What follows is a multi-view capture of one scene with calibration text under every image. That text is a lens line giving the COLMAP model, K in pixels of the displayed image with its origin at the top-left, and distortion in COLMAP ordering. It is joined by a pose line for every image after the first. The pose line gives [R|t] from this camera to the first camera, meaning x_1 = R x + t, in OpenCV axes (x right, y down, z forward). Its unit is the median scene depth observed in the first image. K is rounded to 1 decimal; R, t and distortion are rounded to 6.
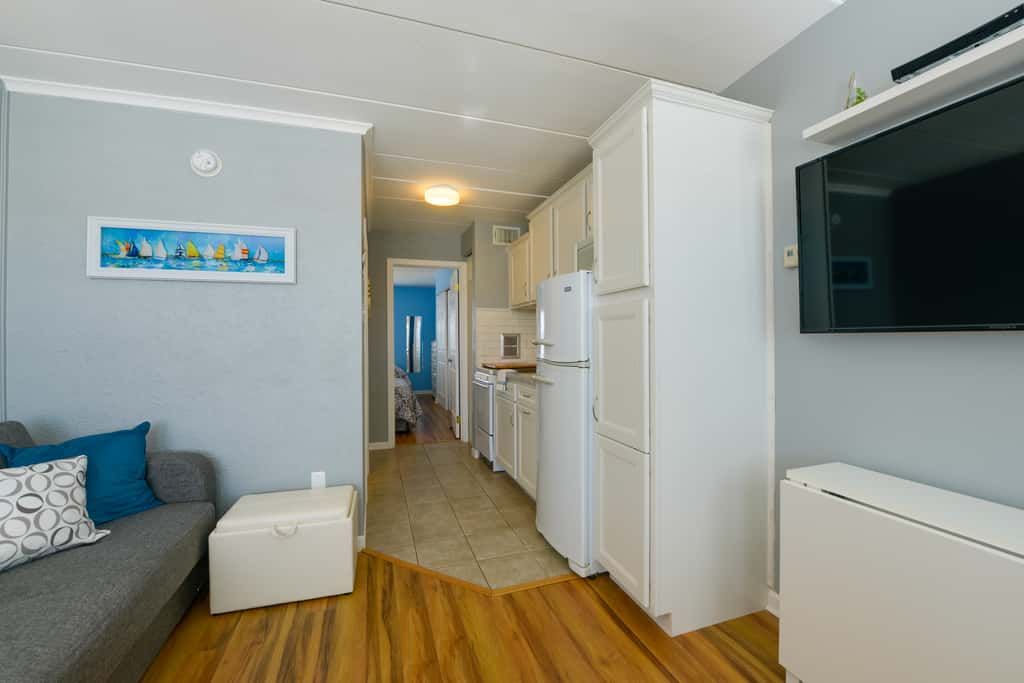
lens RADIAL K [[406.8, 0, 512.0], [0, 406.8, 341.5], [0, 0, 1]] dist [-0.000547, -0.004863]
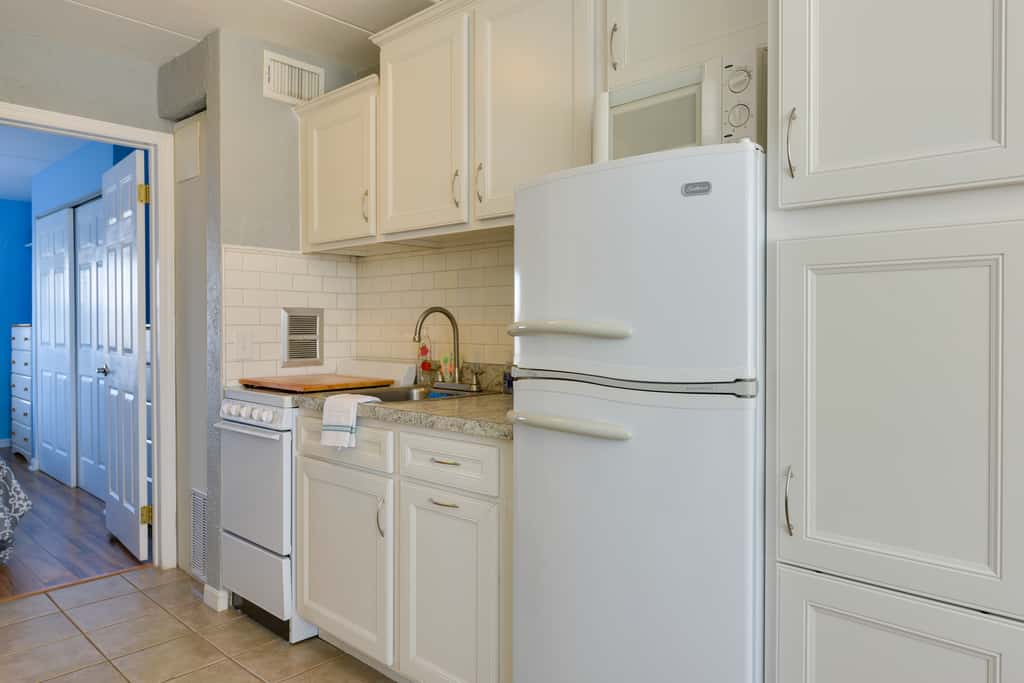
lens RADIAL K [[678.6, 0, 511.6], [0, 678.6, 336.7], [0, 0, 1]] dist [0.004195, 0.001328]
pose [[0.881922, 0.004423, 0.471374, -0.312989], [-0.009571, 0.999918, 0.008524, 0.004661], [-0.471298, -0.012029, 0.881892, 0.529697]]
